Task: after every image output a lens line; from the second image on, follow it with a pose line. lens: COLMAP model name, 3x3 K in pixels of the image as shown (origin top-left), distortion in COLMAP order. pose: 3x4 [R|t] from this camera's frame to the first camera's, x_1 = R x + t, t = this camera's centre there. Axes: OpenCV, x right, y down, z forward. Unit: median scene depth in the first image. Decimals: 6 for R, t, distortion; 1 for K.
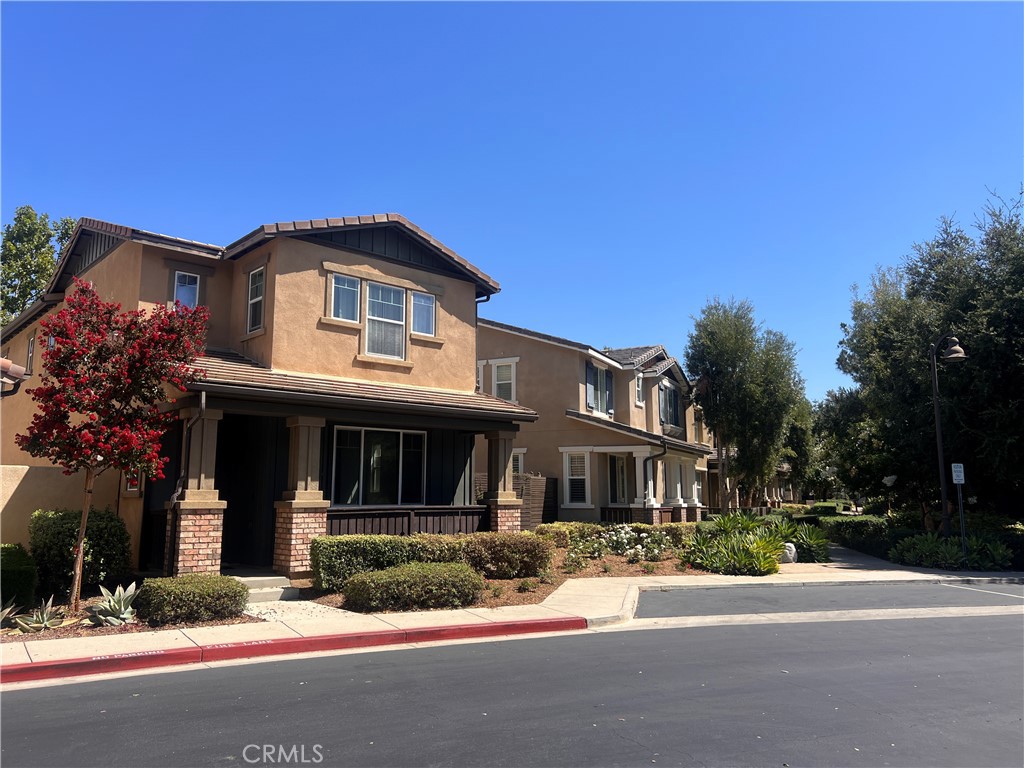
lens RADIAL K [[762.0, 0, 512.0], [0, 762.0, 384.0], [0, 0, 1]] dist [0.042222, -0.005962]
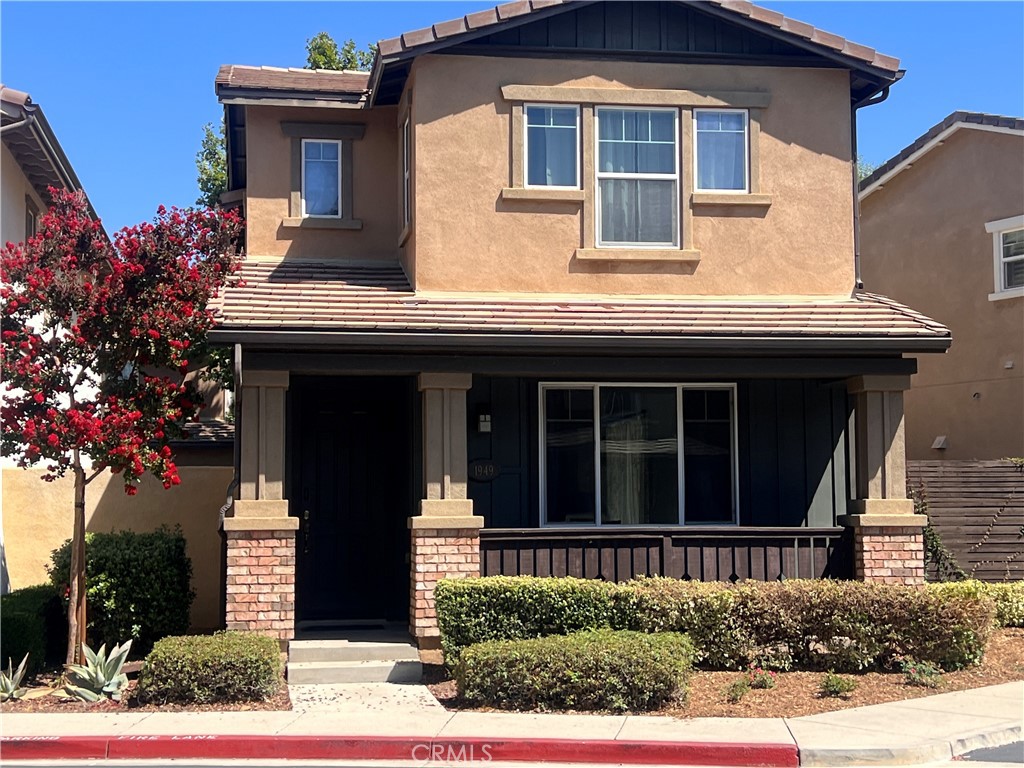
lens RADIAL K [[1604.8, 0, 512.0], [0, 1604.8, 384.0], [0, 0, 1]] dist [0.307936, -0.939990]
pose [[0.831134, -0.050951, -0.553733, 0.404005], [0.087650, 0.995349, 0.039974, 0.007303], [0.549121, -0.081758, 0.831734, 0.019437]]
